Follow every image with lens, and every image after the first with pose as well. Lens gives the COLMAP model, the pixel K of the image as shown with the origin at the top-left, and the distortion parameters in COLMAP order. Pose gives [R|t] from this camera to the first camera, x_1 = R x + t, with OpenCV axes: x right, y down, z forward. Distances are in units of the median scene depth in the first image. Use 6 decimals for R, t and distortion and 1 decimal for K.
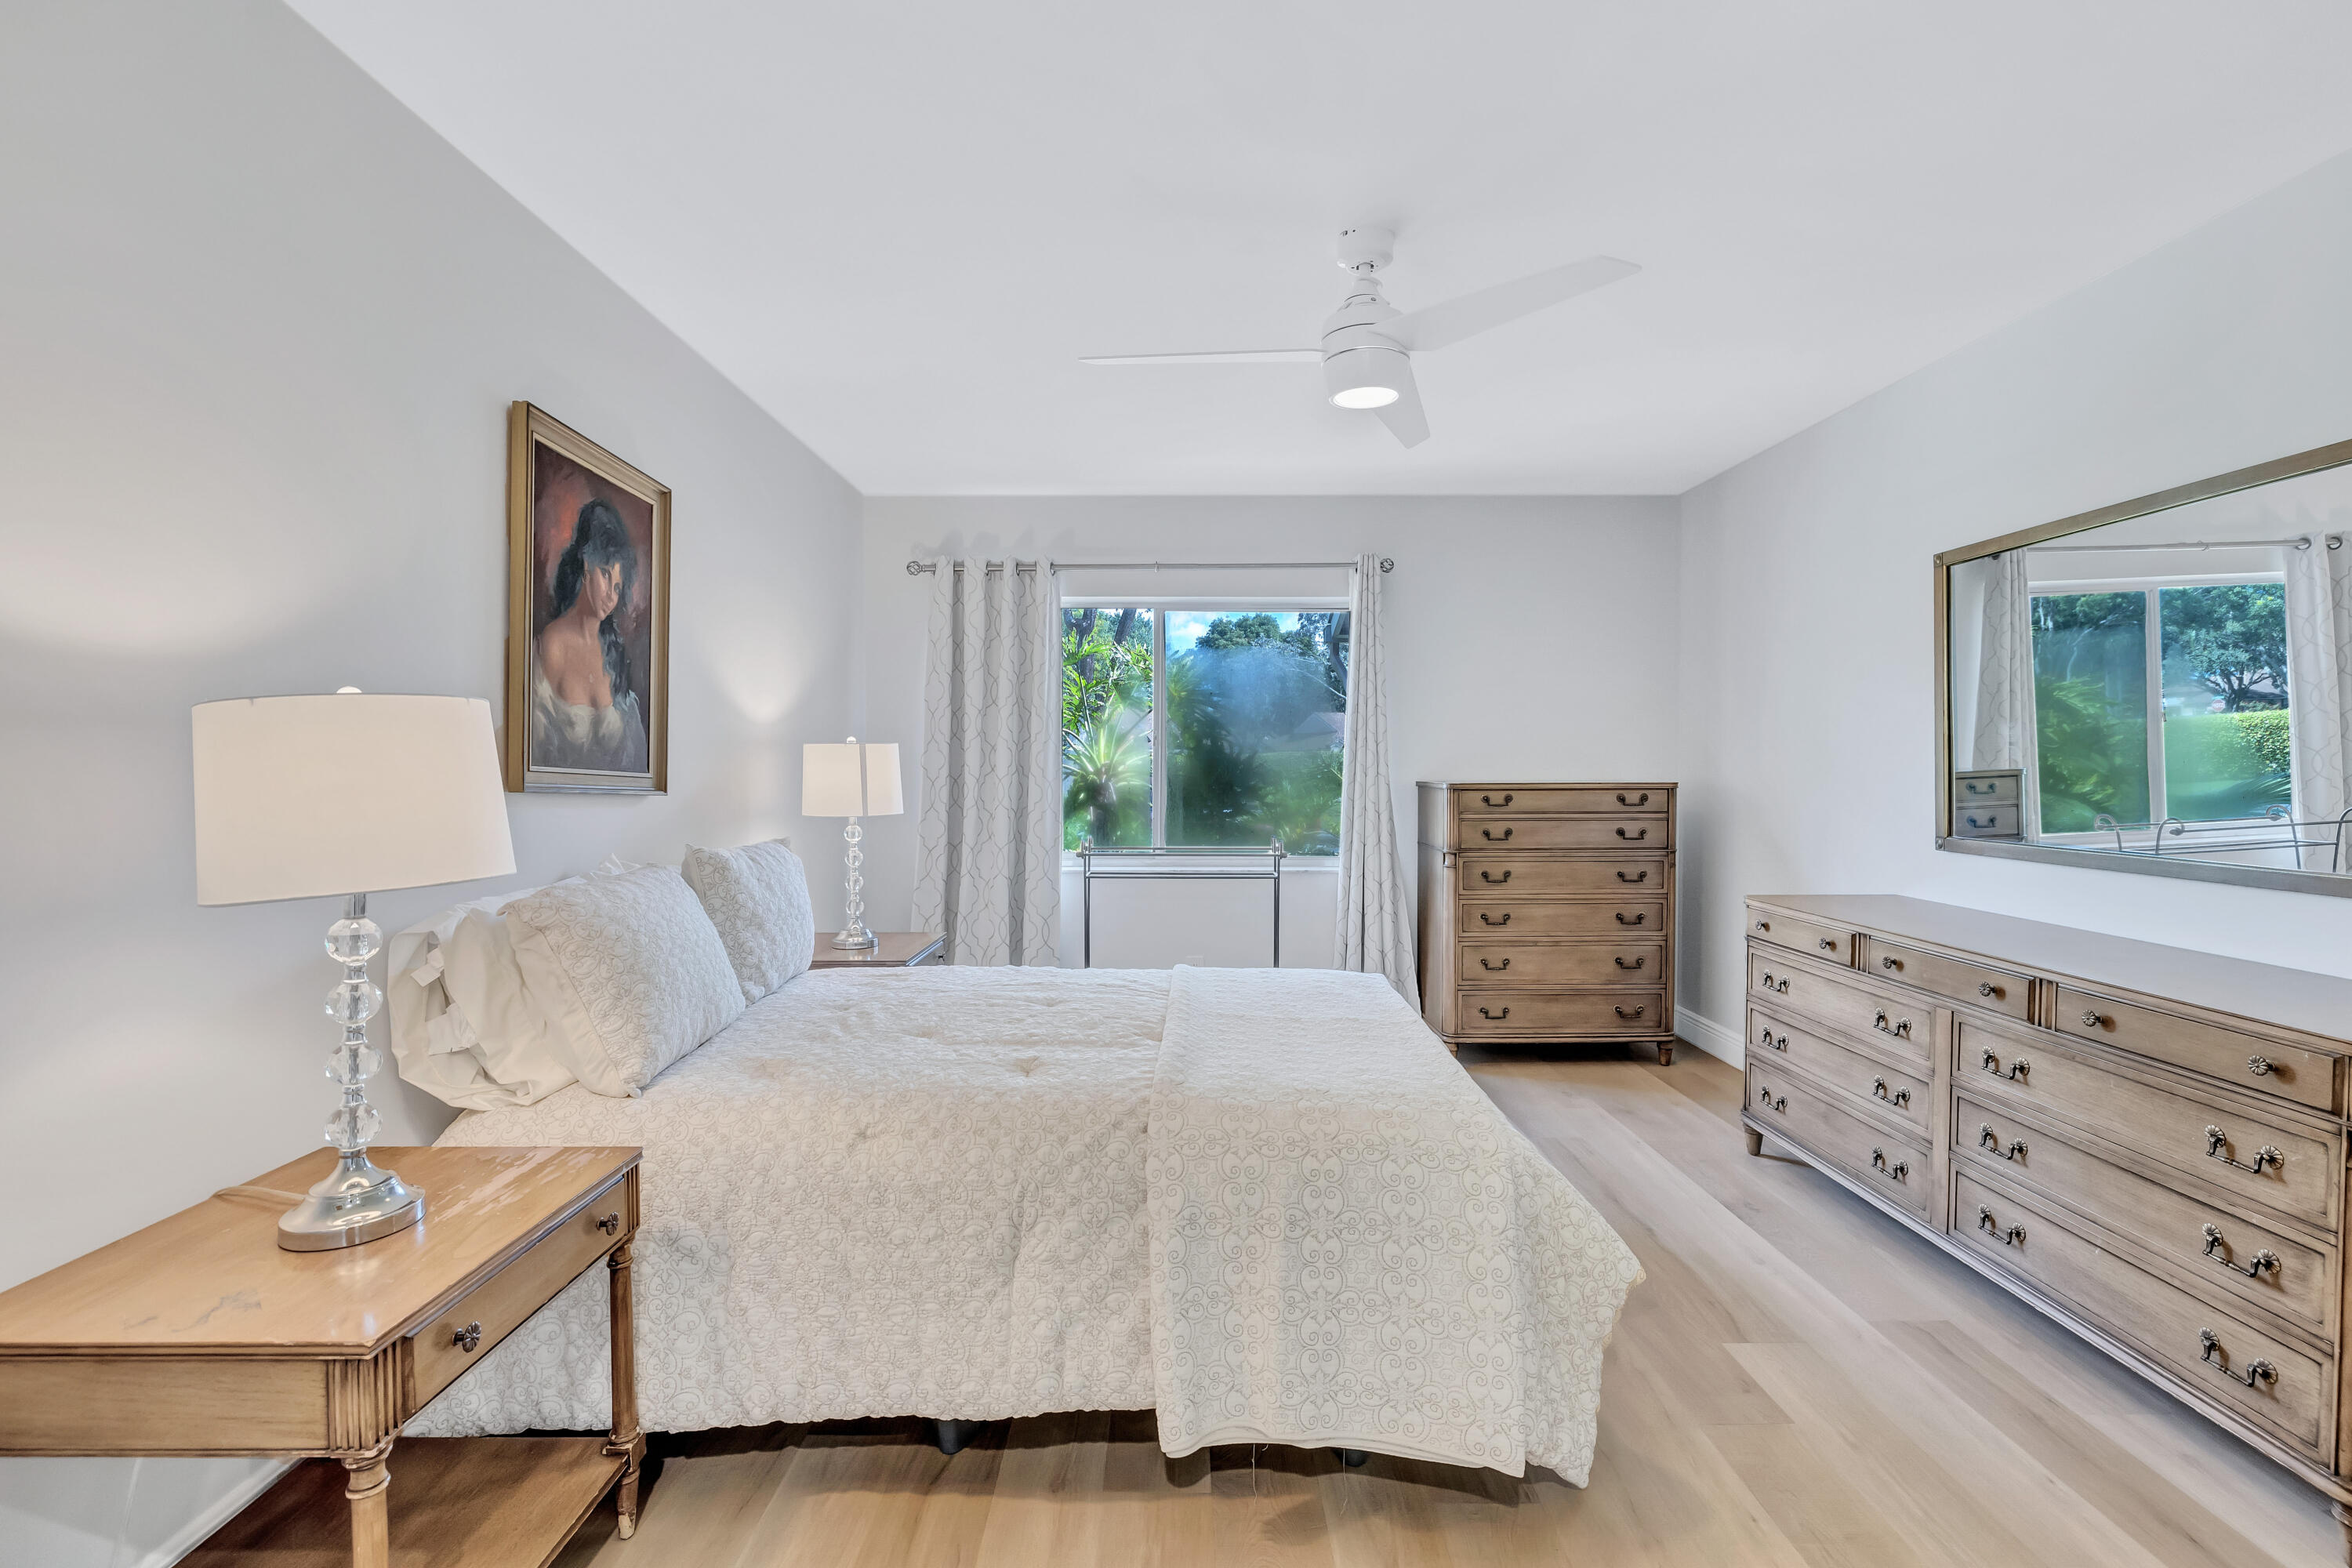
lens RADIAL K [[1048.7, 0, 1138.5], [0, 1048.7, 784.2], [0, 0, 1]] dist [-0.000139, -0.000002]
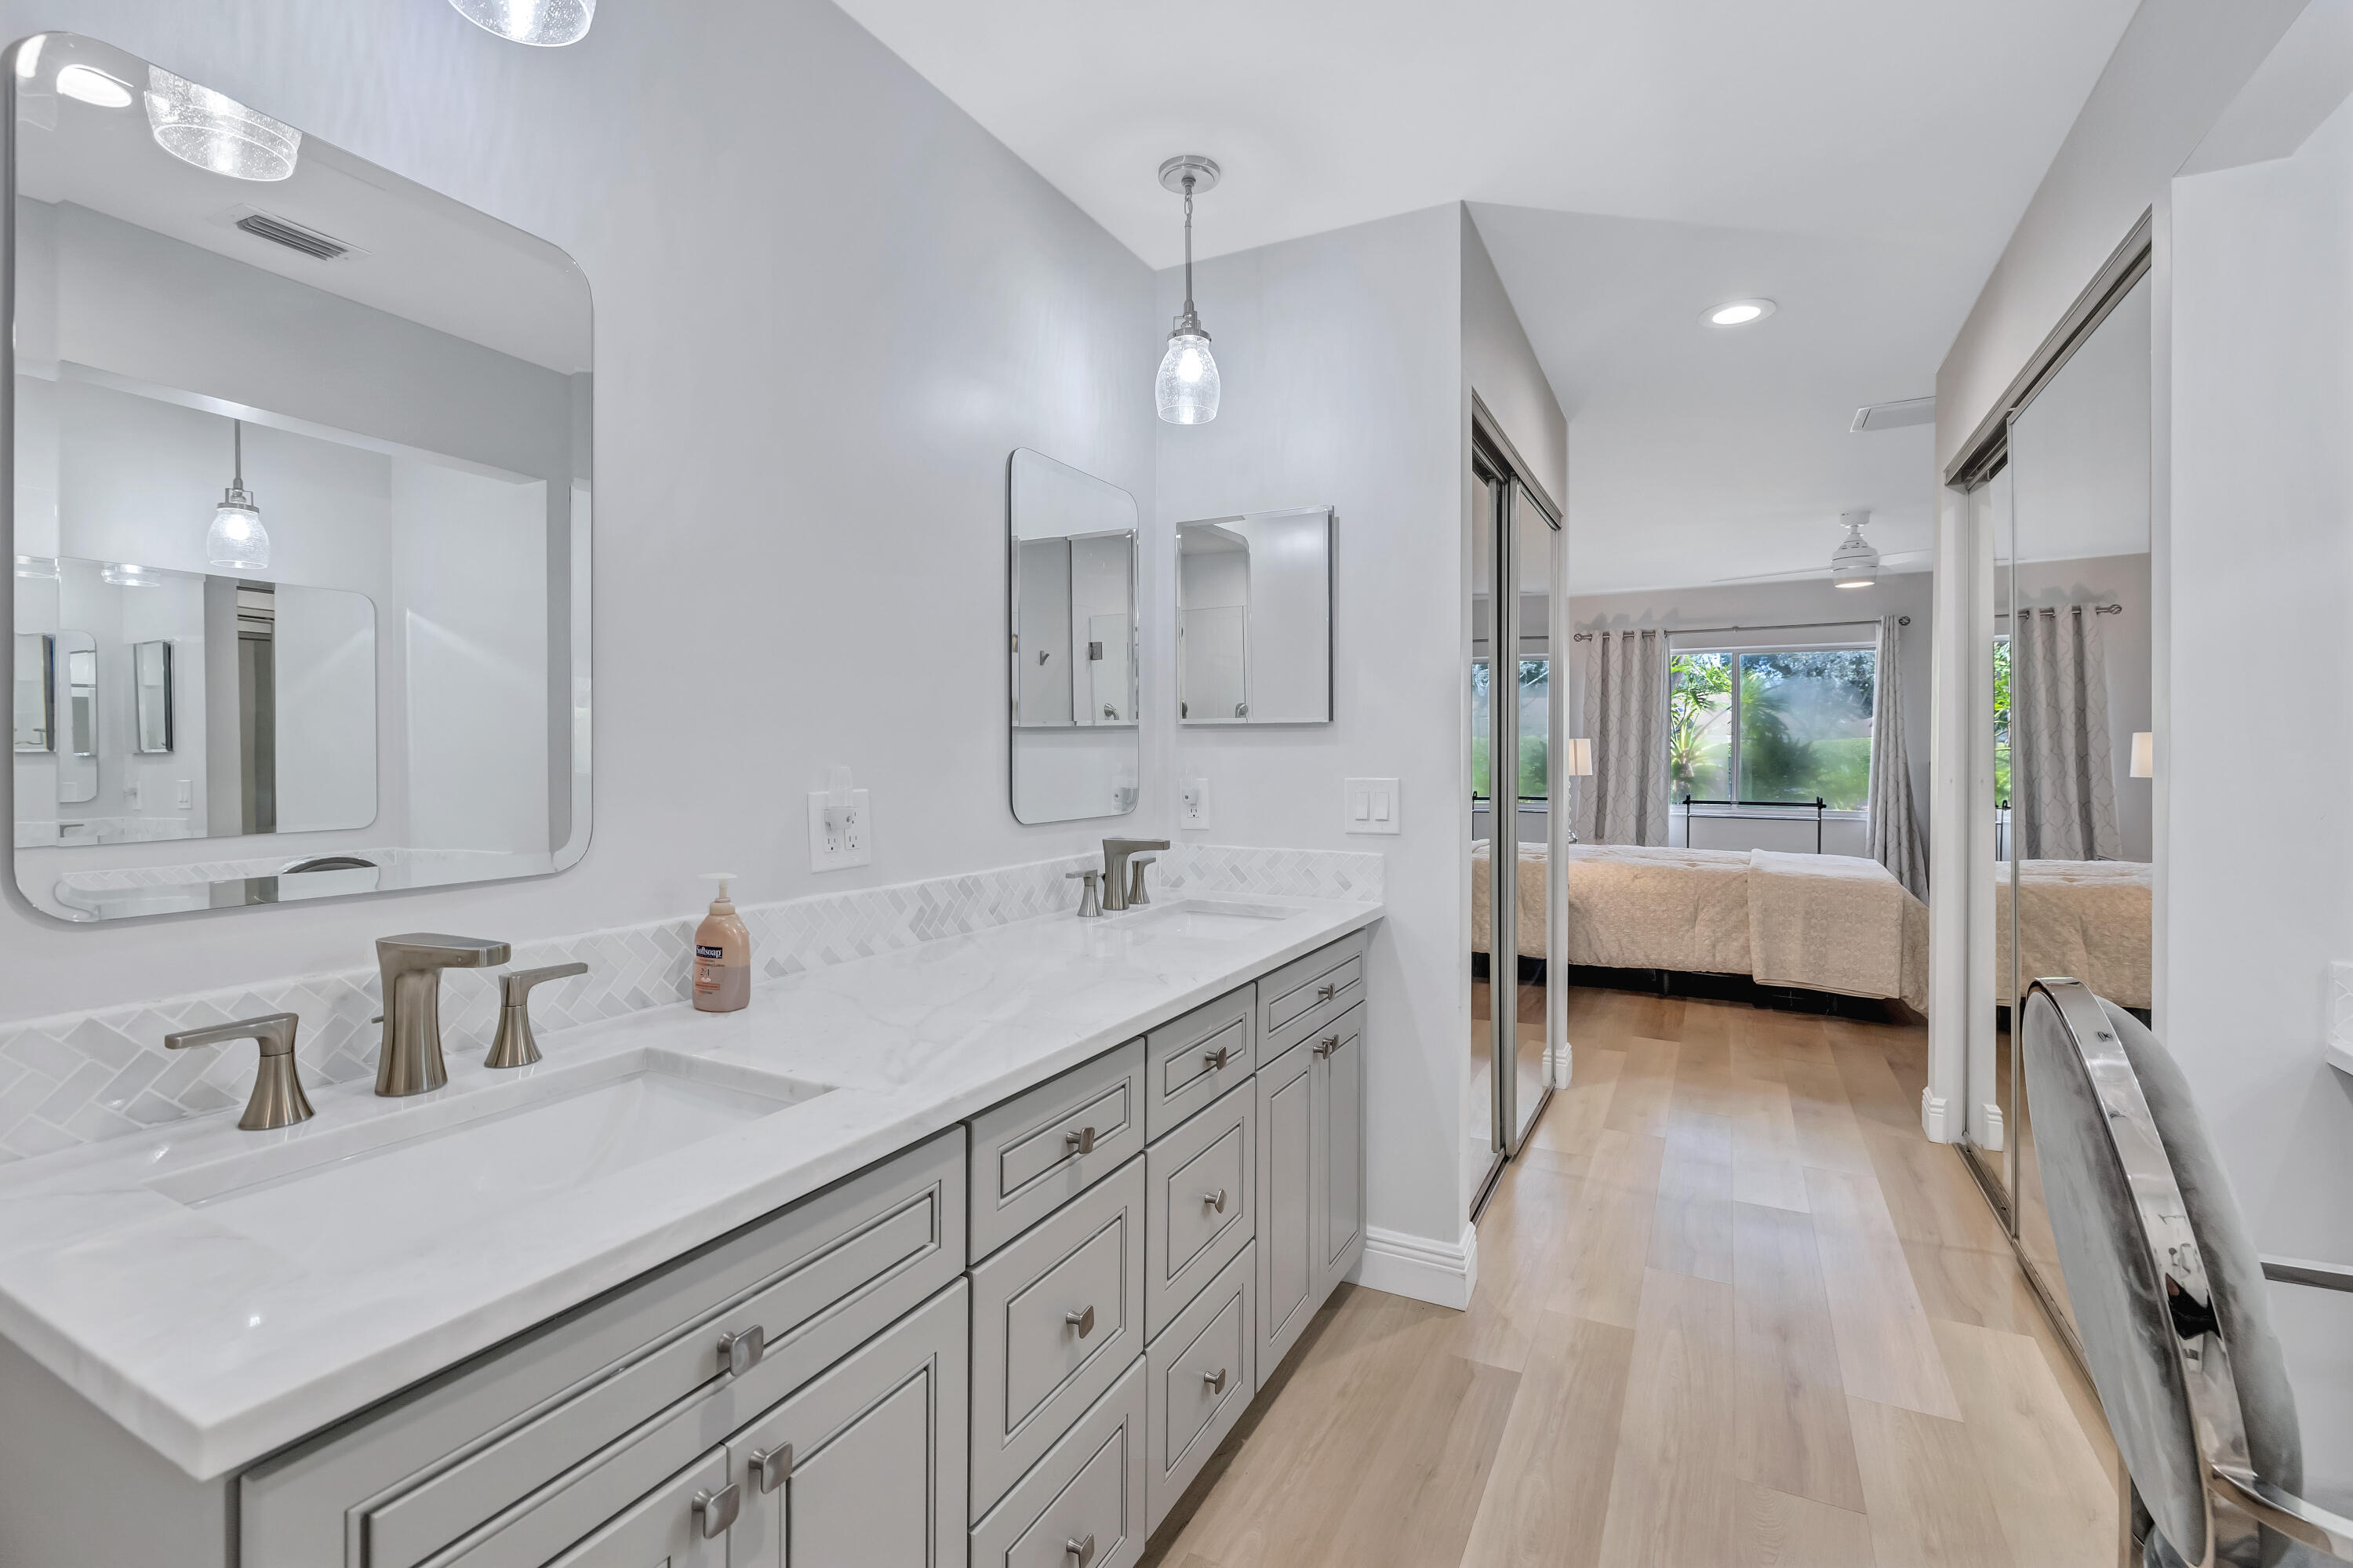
lens RADIAL K [[1045.4, 0, 1182.1], [0, 1045.4, 755.9], [0, 0, 1]] dist [-0.001252, -0.000115]
pose [[0.903369, 0.004767, -0.428837, -0.066506], [-0.011038, 0.999865, -0.012137, 0.020728], [0.428722, 0.015698, 0.903300, -0.896550]]
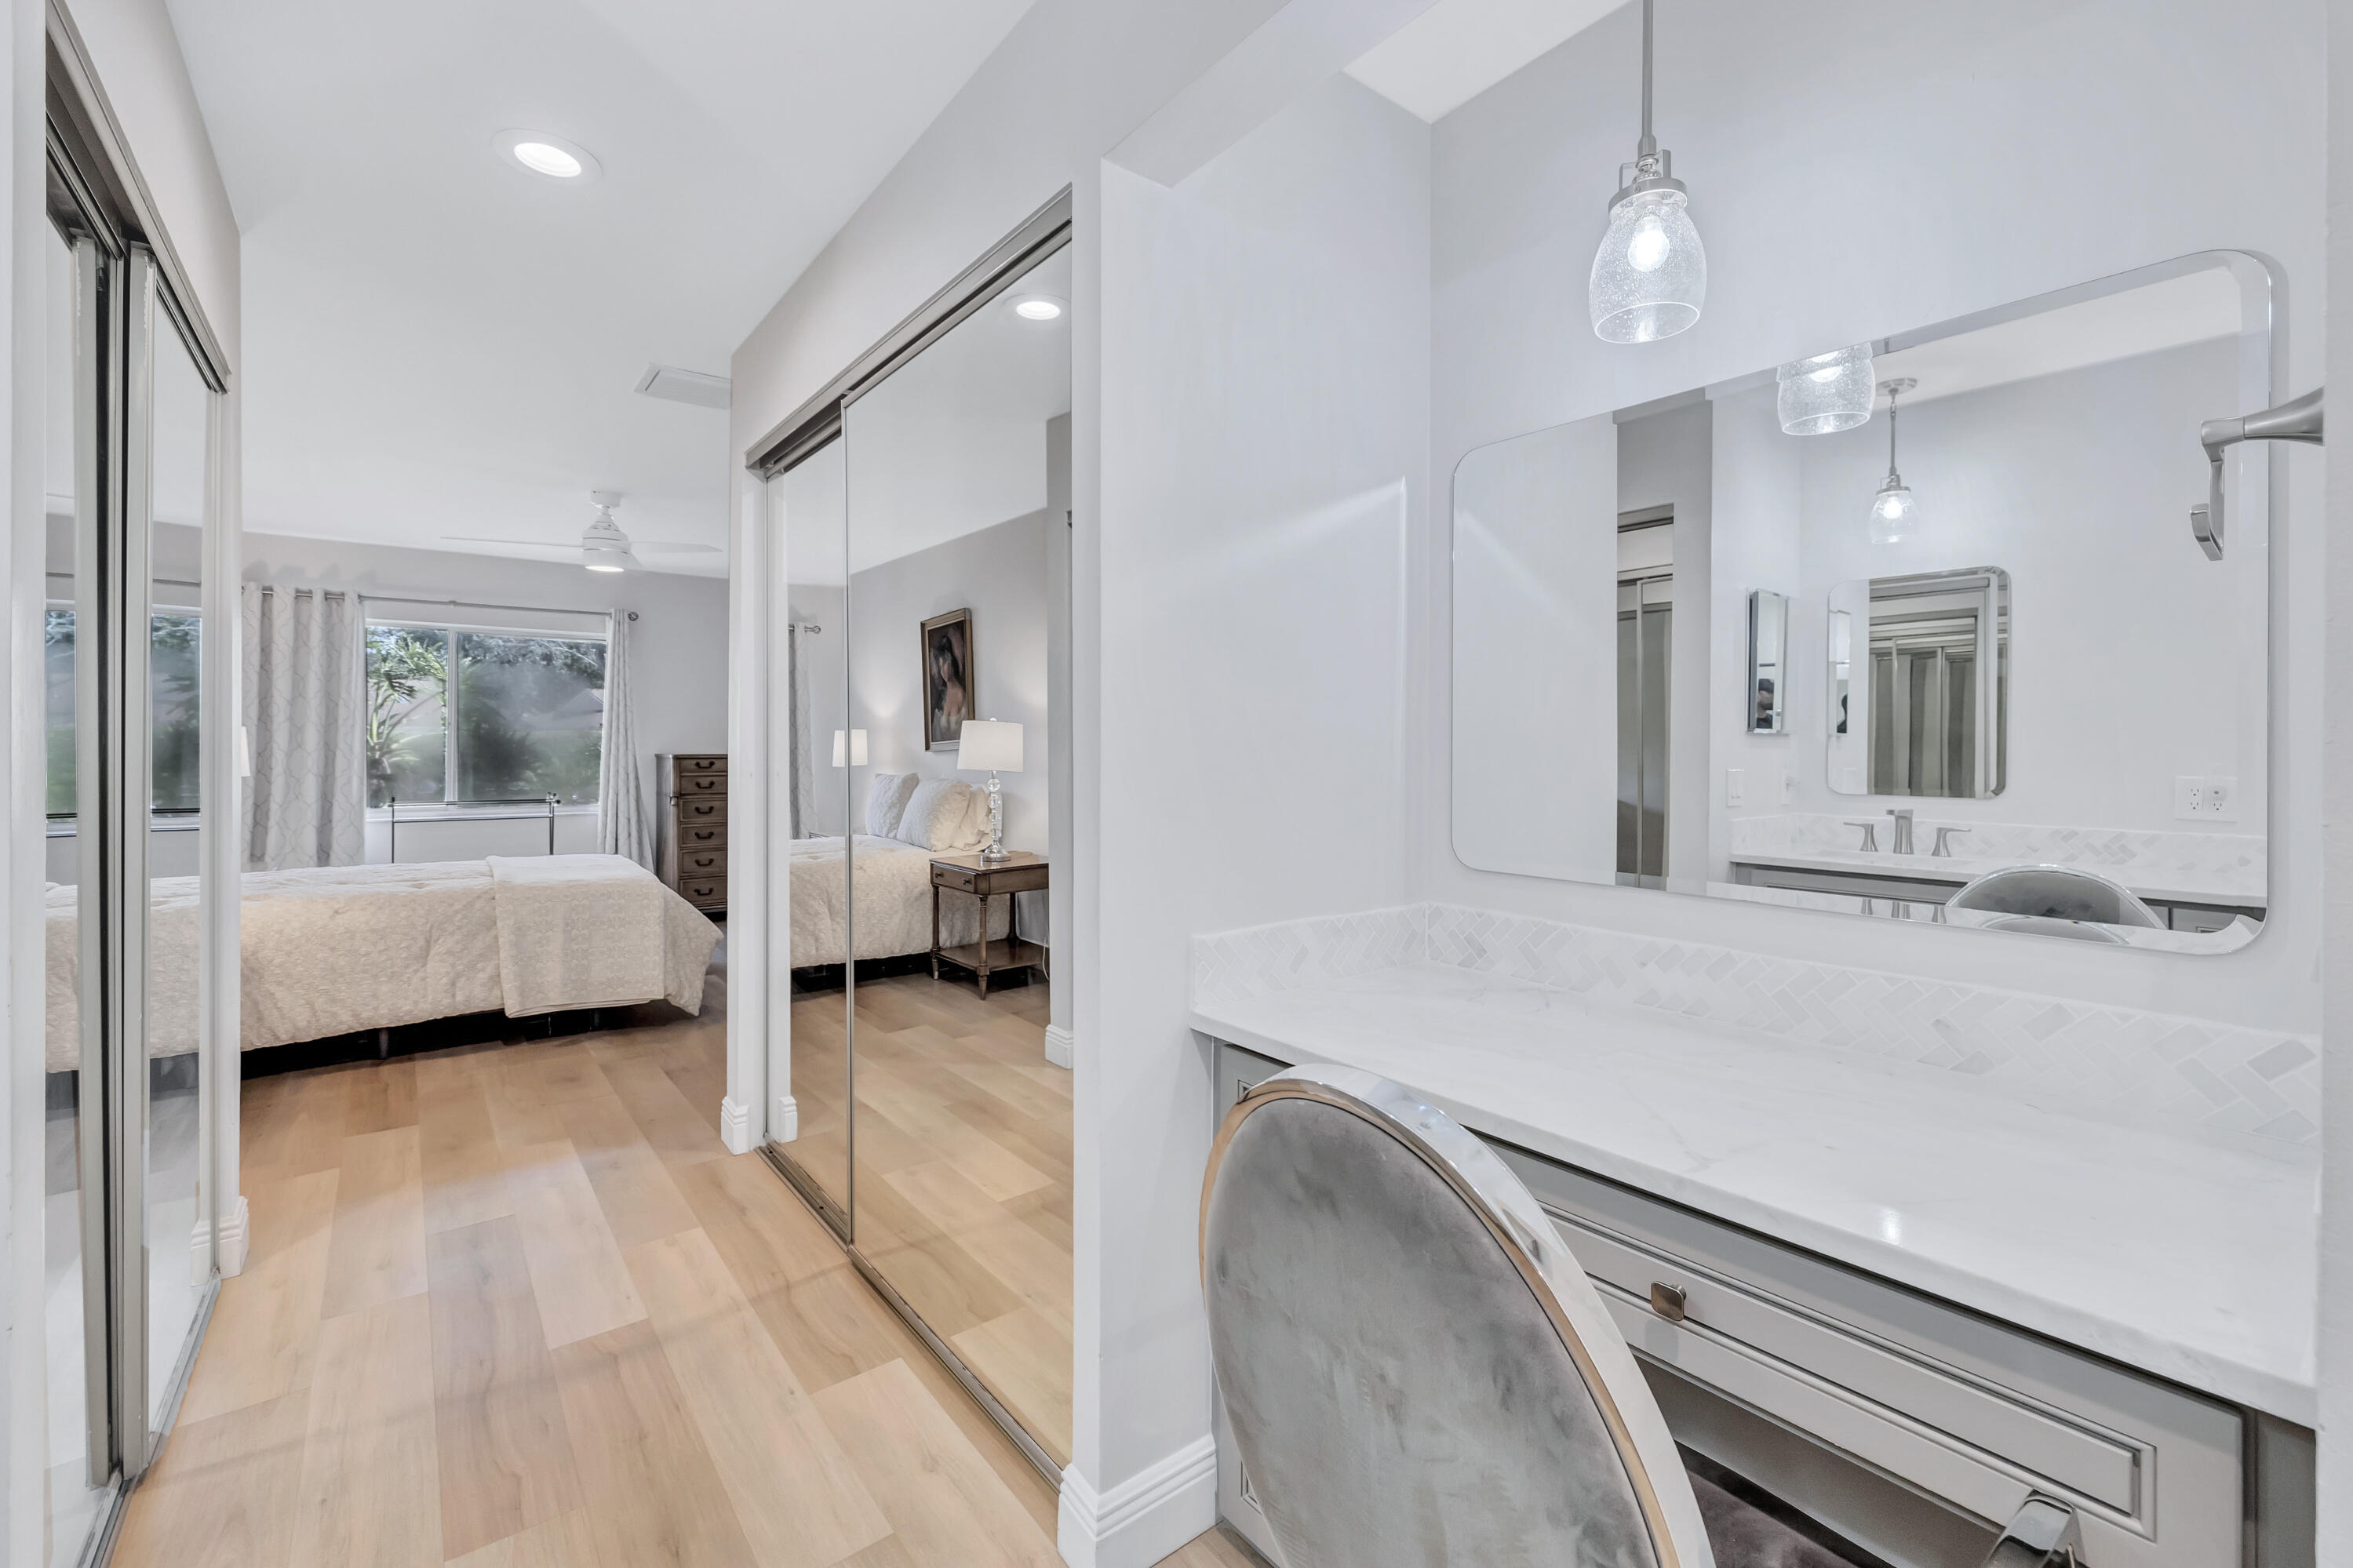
lens RADIAL K [[990.6, 0, 1169.8], [0, 990.6, 747.6], [0, 0, 1]] dist [-0.000652, -0.000520]
pose [[0.765870, 0.001106, 0.642994, -0.108804], [0.009765, 0.999863, -0.013351, 0.016367], [-0.642921, 0.016503, 0.765755, -0.697675]]
